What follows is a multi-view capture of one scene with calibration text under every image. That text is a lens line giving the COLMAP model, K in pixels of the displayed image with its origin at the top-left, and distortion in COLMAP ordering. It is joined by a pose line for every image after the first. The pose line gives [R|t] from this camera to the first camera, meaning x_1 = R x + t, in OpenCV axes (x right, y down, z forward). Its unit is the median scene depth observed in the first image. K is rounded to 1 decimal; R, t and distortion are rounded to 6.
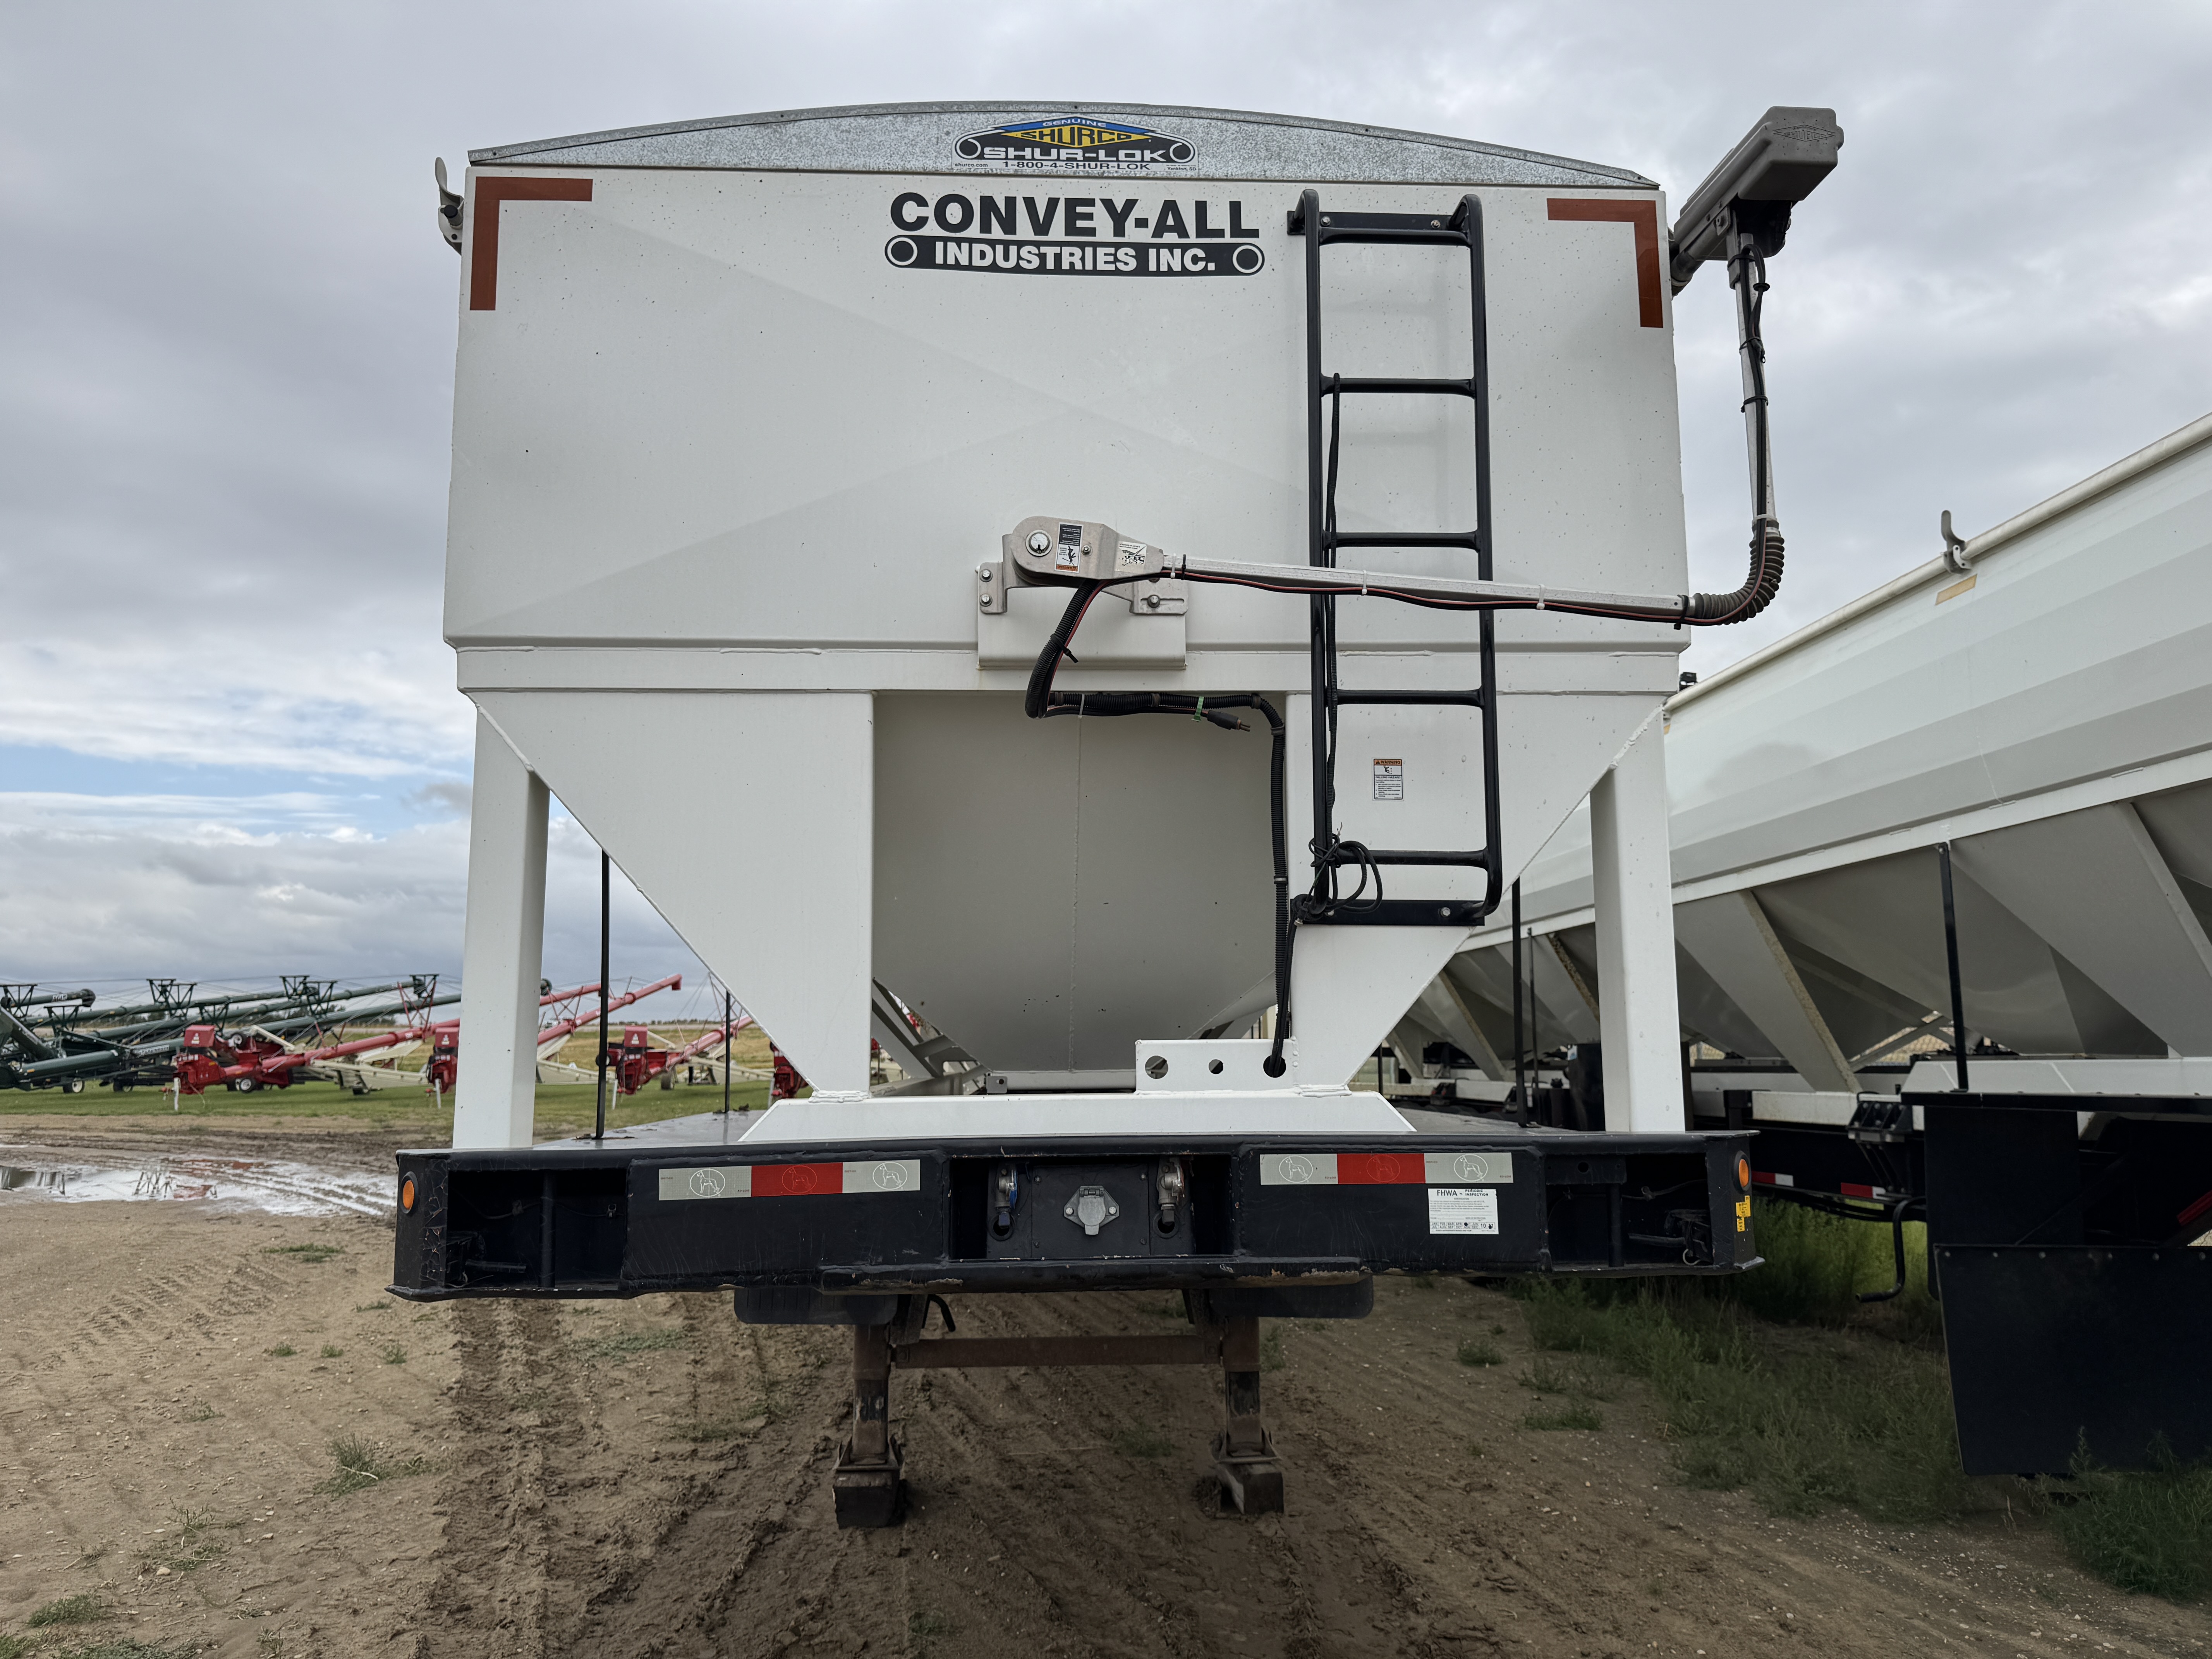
lens RADIAL K [[1599.6, 0, 1106.0], [0, 1599.6, 829.5], [0, 0, 1]] dist [0.138903, -0.206417]
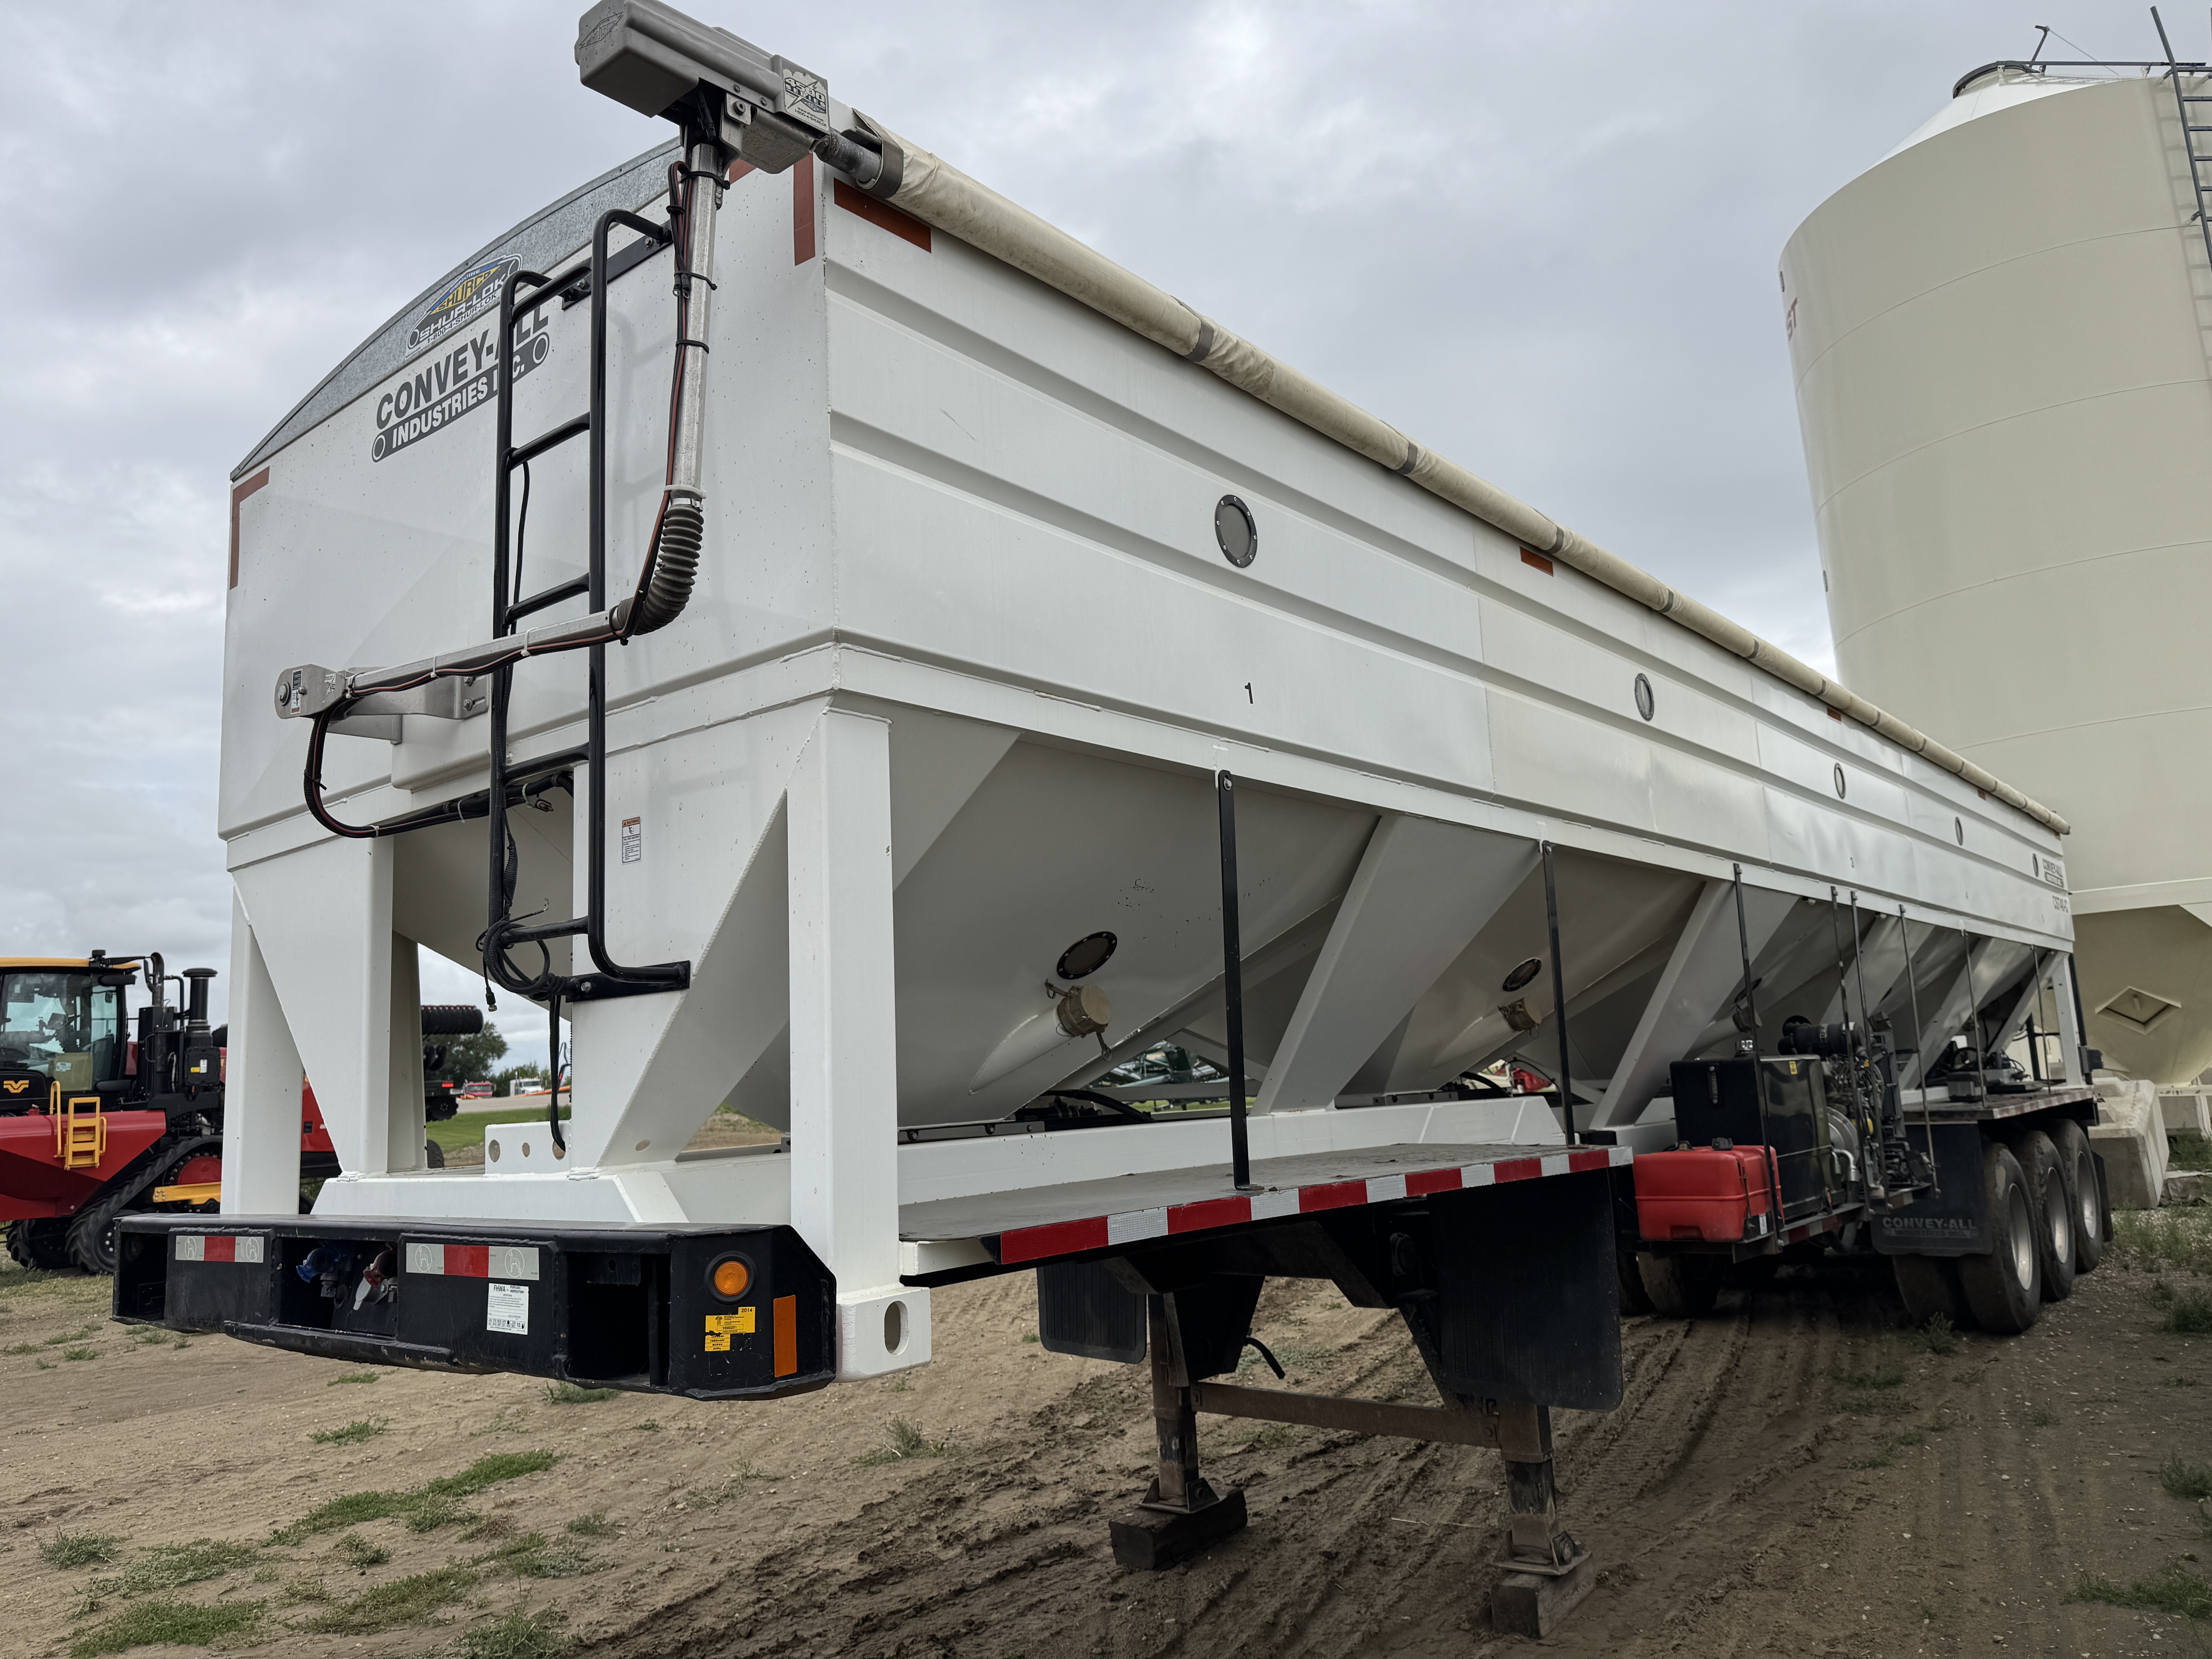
lens RADIAL K [[1590.2, 0, 1106.0], [0, 1590.2, 829.5], [0, 0, 1]] dist [0.020859, -0.000941]
pose [[0.721948, -0.137142, -0.678220, 1.047521], [0.136423, 0.989134, -0.054793, 0.053568], [0.678365, -0.052967, 0.732813, 0.522712]]
